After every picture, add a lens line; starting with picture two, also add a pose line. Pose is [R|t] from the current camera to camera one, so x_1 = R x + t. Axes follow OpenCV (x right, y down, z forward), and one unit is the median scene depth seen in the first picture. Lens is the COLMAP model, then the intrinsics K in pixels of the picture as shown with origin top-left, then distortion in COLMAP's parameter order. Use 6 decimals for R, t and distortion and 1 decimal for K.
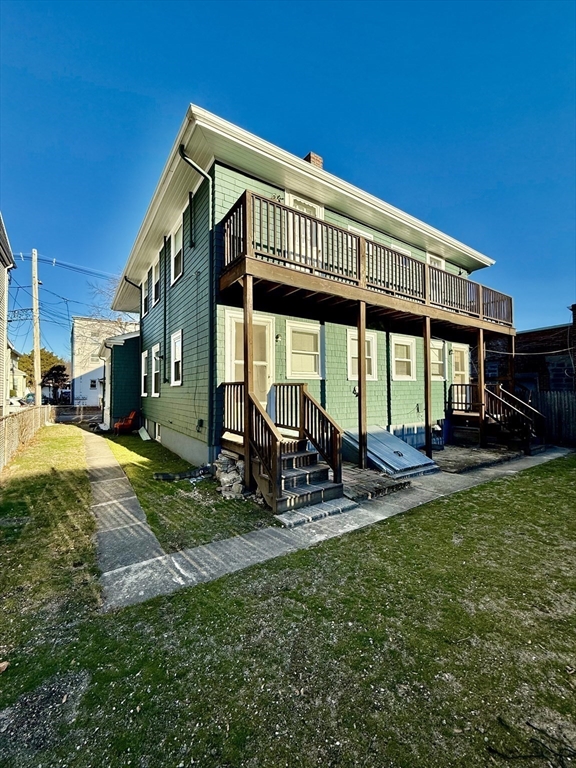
lens RADIAL K [[305.3, 0, 286.8], [0, 305.3, 378.6], [0, 0, 1]] dist [-0.001650, 0.000377]
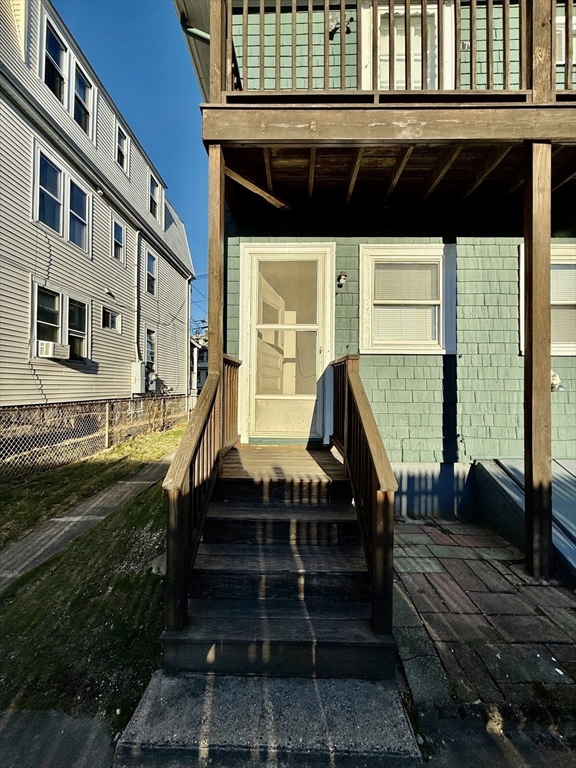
lens RADIAL K [[299.9, 0, 288.0], [0, 299.9, 384.0], [0, 0, 1]] dist [-0.007442, 0.000078]
pose [[0.816958, 0.004303, -0.576681, 0.227344], [0.012860, 0.999588, 0.025677, 0.044360], [0.576553, -0.028393, 0.816566, 0.556032]]
